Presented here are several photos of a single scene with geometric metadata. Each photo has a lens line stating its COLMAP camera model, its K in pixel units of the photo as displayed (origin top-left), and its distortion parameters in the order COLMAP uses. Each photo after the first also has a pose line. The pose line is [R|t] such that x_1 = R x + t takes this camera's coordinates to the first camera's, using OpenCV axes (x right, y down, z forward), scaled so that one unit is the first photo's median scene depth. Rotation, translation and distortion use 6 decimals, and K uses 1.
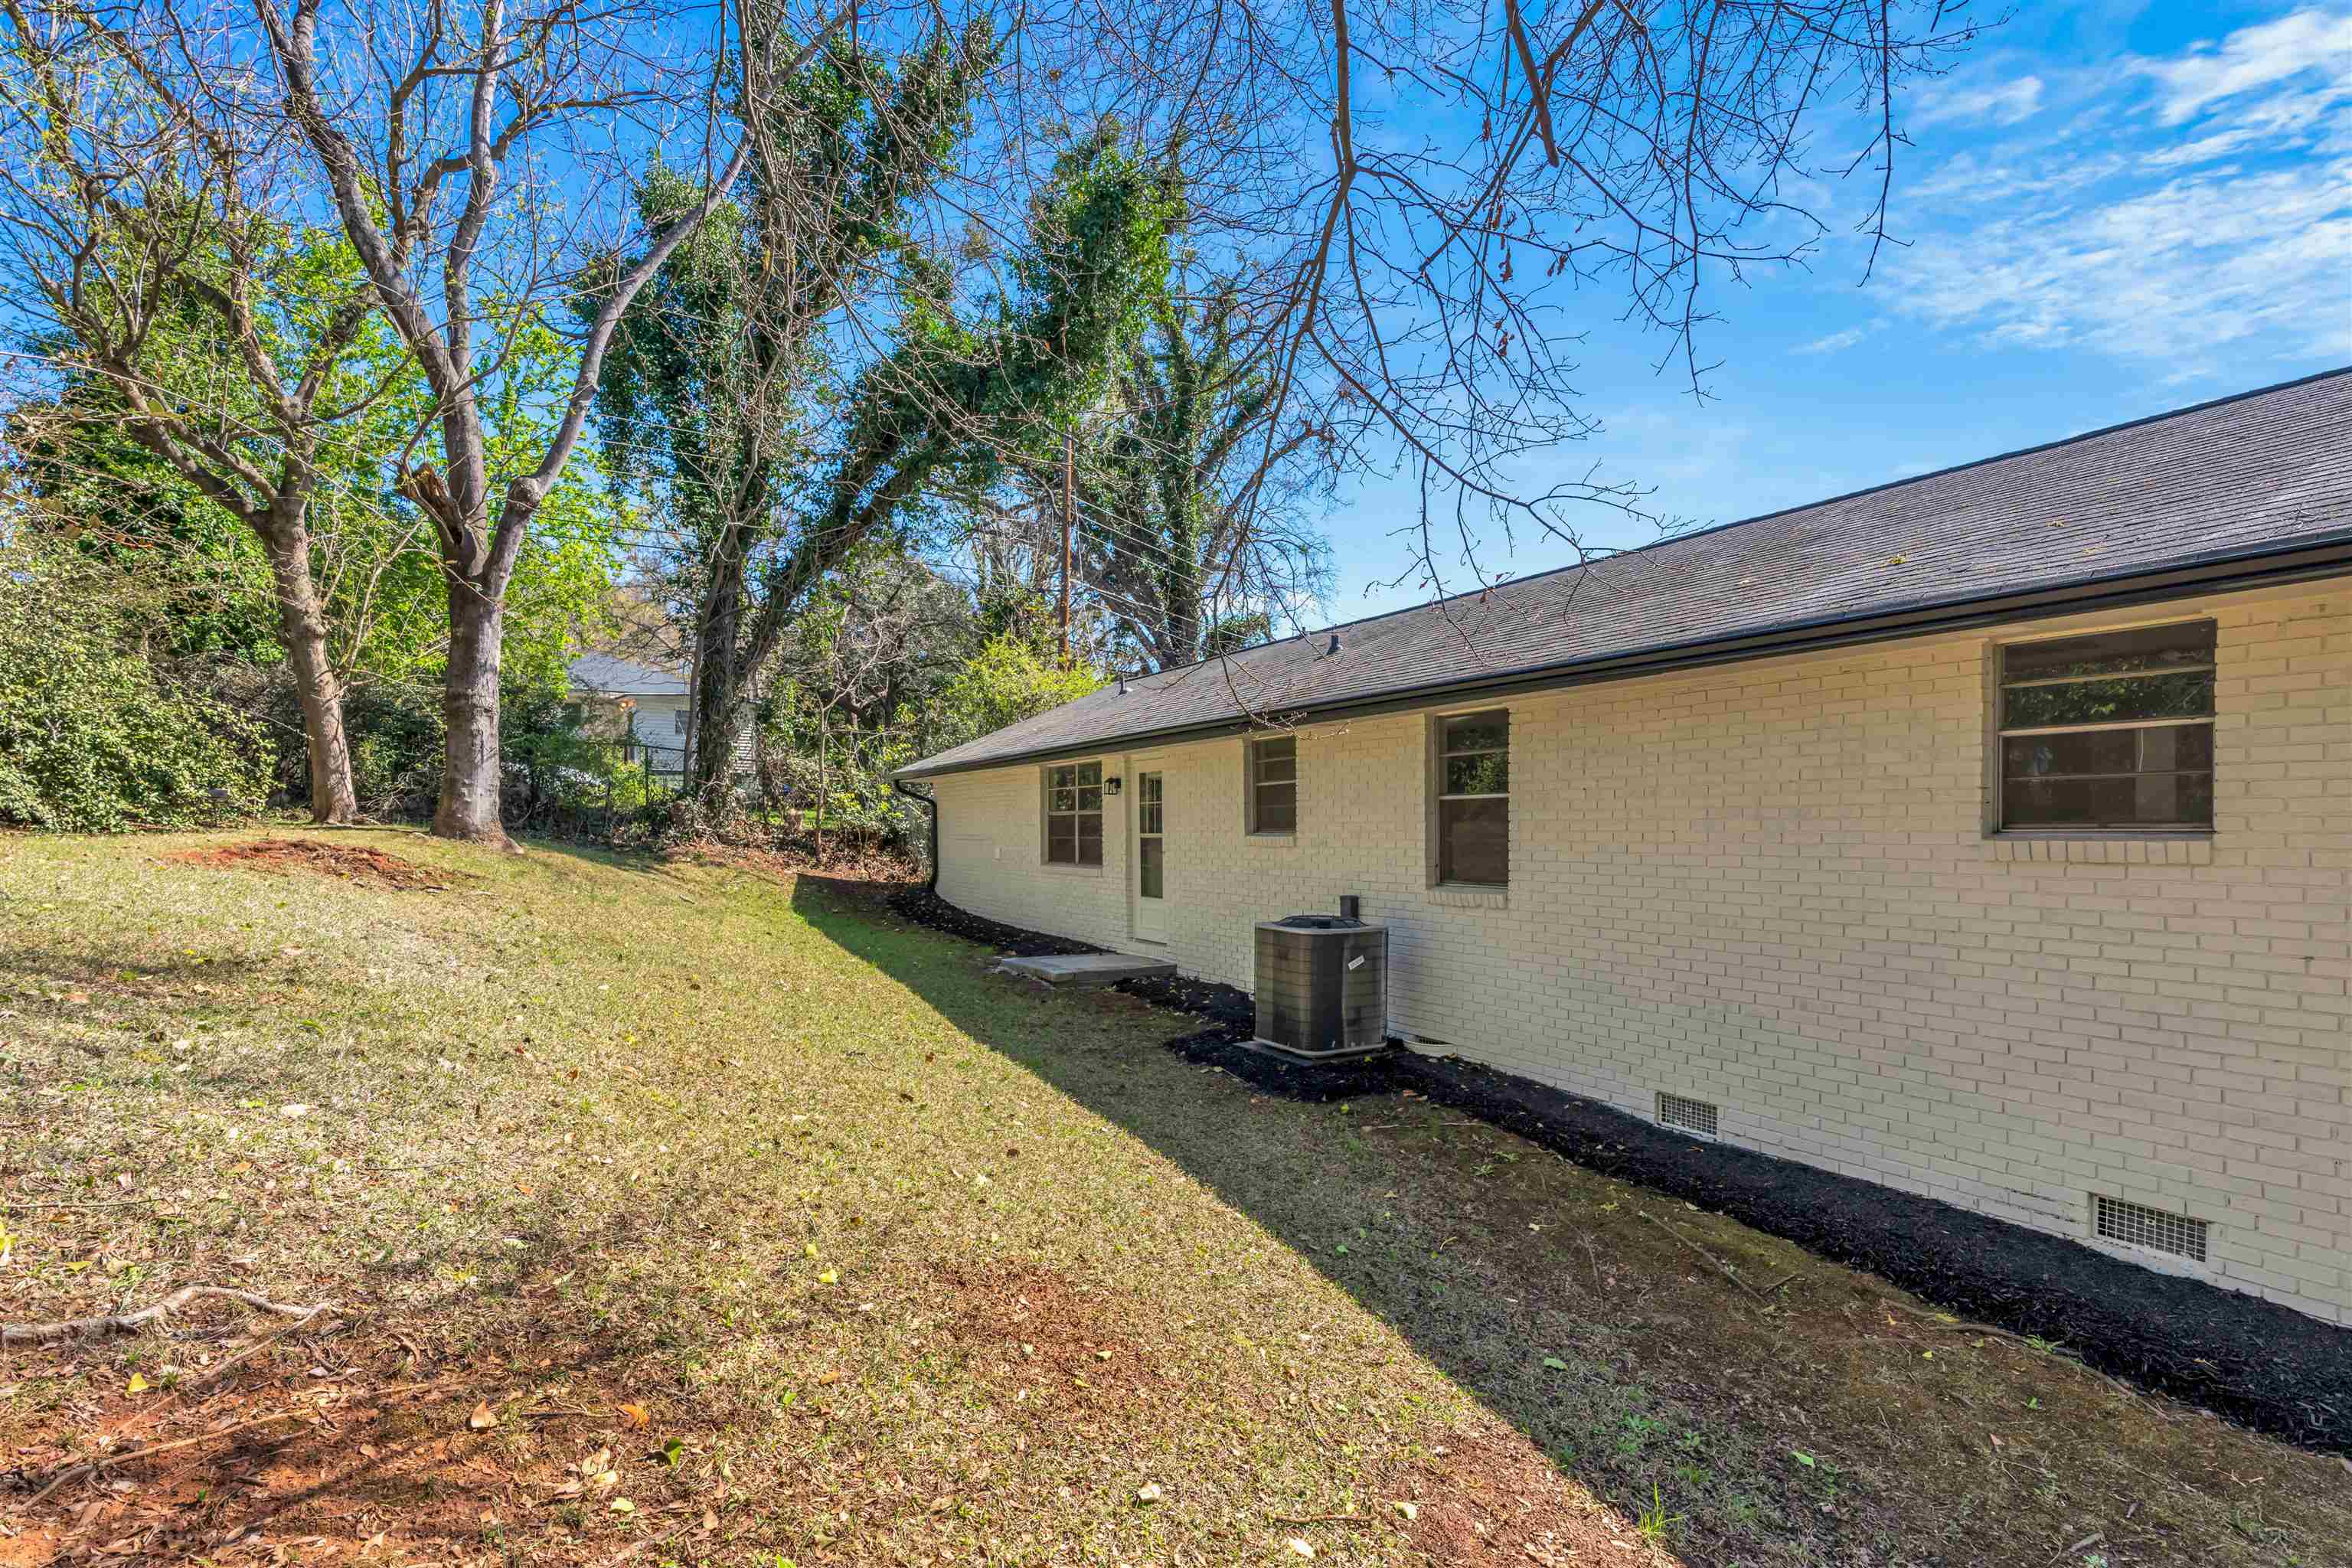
lens RADIAL K [[1033.9, 0, 1191.9], [0, 1033.9, 802.4], [0, 0, 1]] dist [-0.010309, 0.000194]
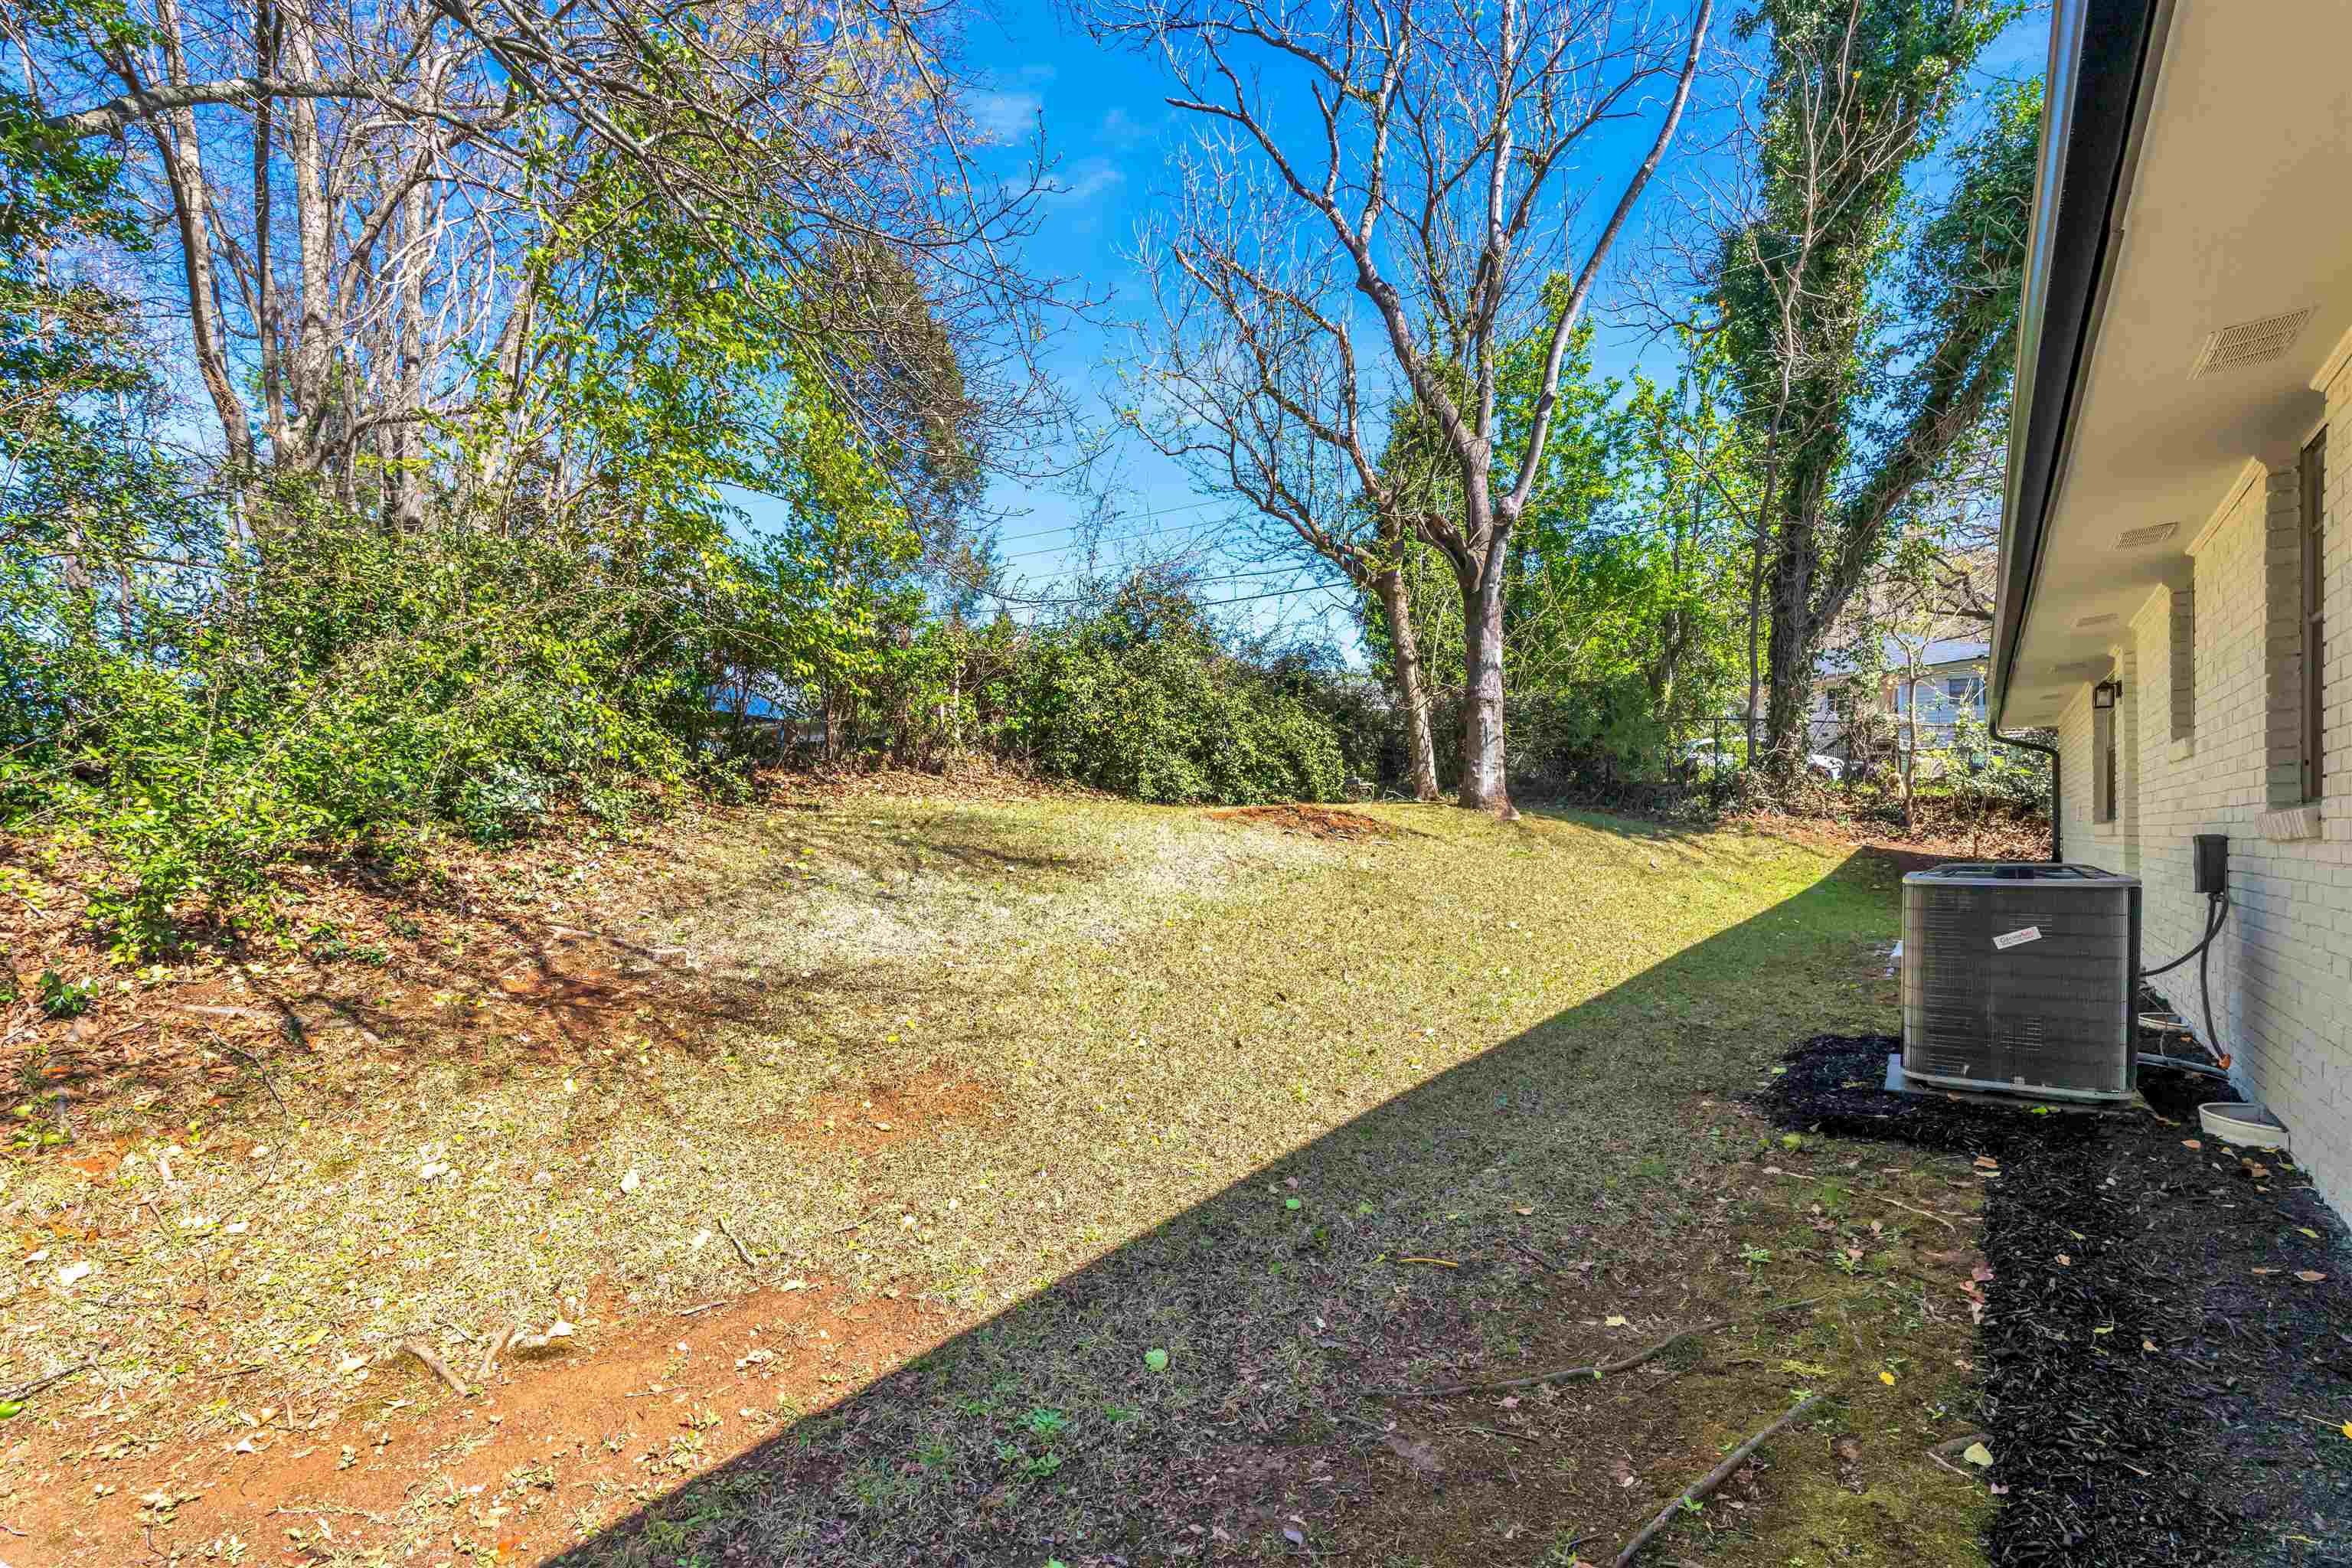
lens RADIAL K [[1033.9, 0, 1165.0], [0, 1033.9, 830.6], [0, 0, 1]] dist [-0.010309, 0.000194]
pose [[0.365068, -0.012685, -0.930894, 0.289330], [0.040058, 0.999195, 0.002093, 0.043063], [0.930119, -0.038054, 0.365282, 0.201466]]
